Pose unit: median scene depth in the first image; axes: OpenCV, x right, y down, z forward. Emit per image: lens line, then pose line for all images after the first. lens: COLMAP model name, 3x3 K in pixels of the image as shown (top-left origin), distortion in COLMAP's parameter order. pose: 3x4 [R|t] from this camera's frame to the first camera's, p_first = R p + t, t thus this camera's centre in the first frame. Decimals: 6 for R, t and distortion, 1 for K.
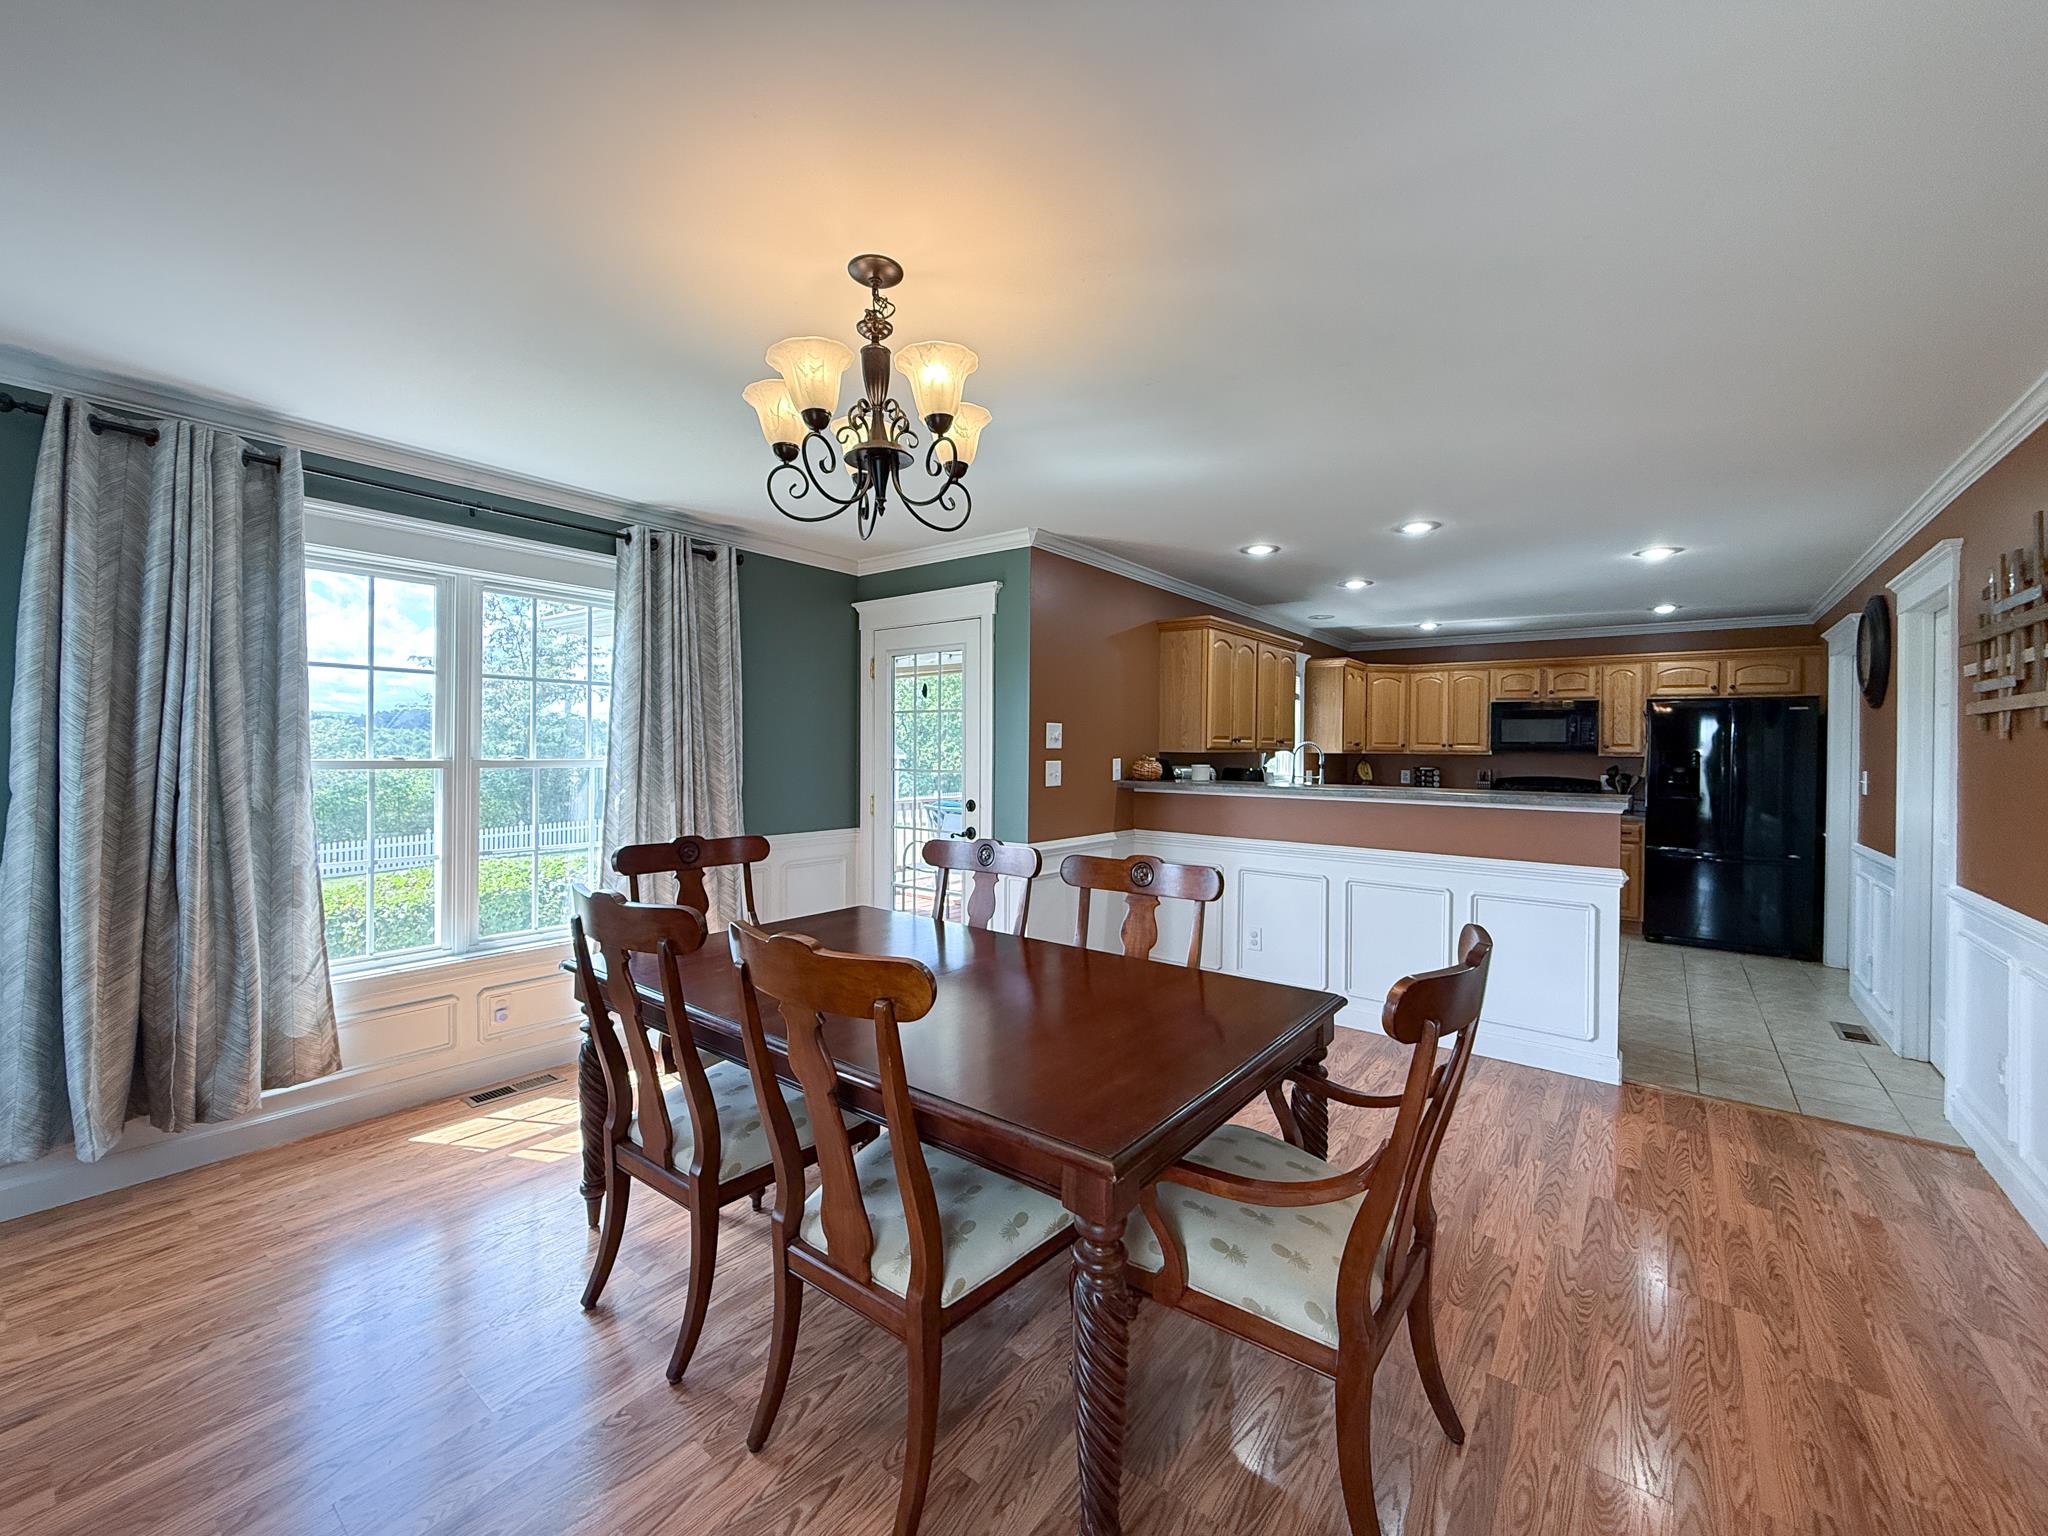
lens RADIAL K [[823.8, 0, 1022.0], [0, 823.8, 744.7], [0, 0, 1]] dist [0.000992, 0.000036]
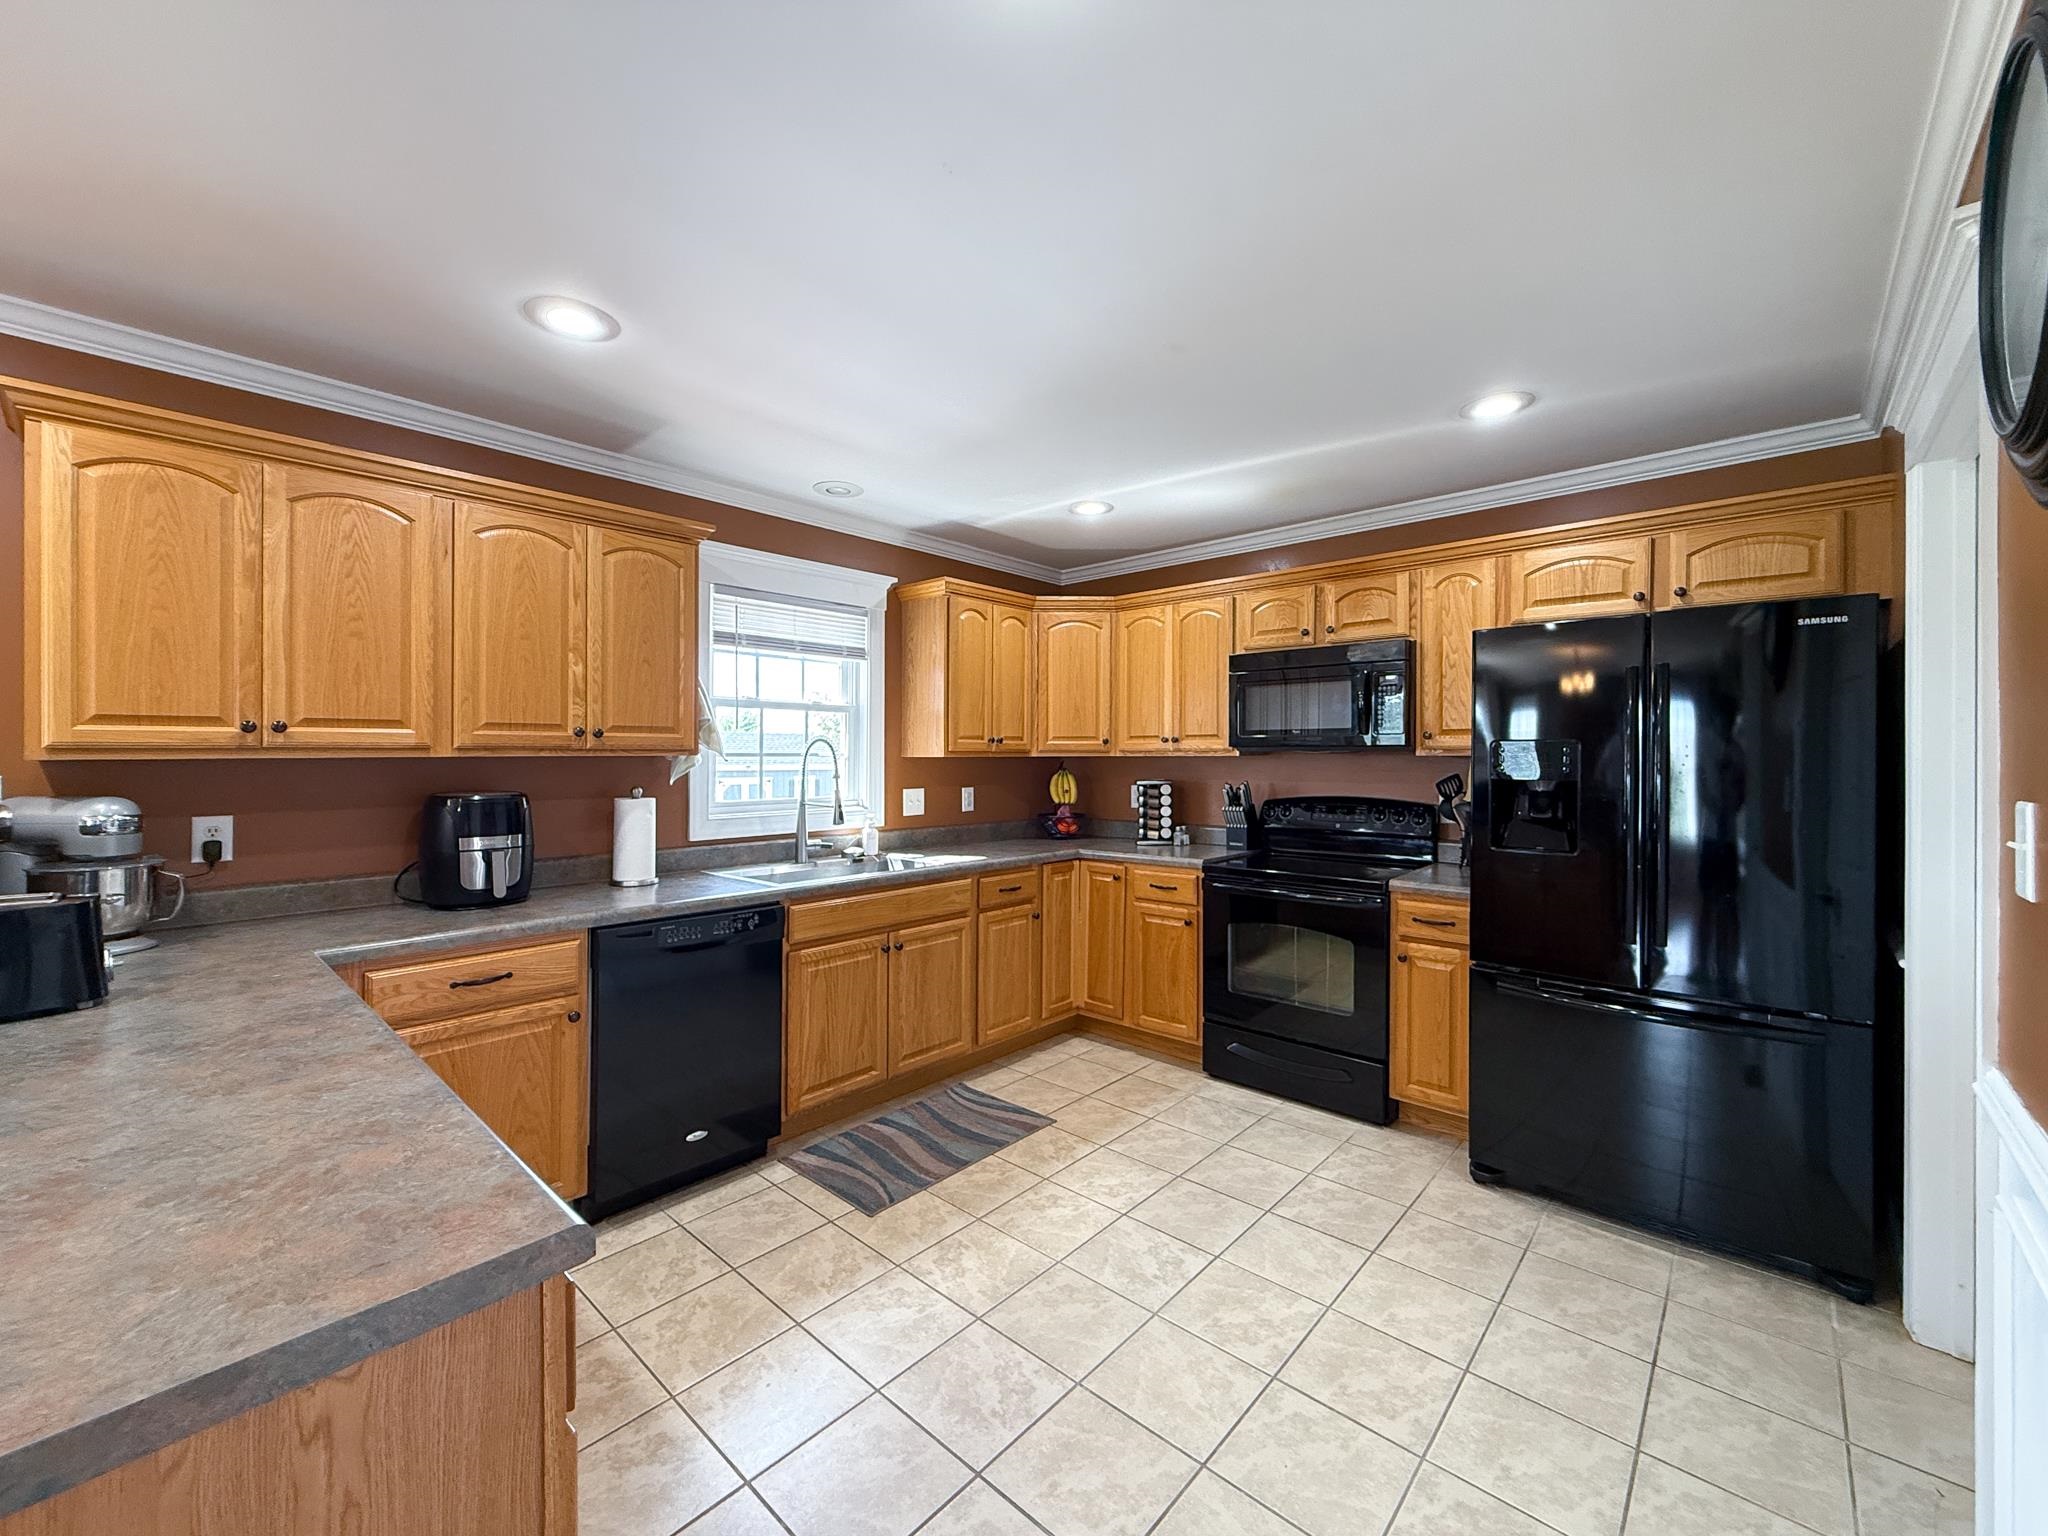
lens RADIAL K [[820.0, 0, 1020.7], [0, 820.0, 751.7], [0, 0, 1]] dist [-0.000832, -0.000043]
pose [[0.996292, -0.014240, -0.084848, 0.504803], [0.014051, 0.999897, -0.002826, 0.009687], [0.084880, 0.001623, 0.996390, 0.494621]]
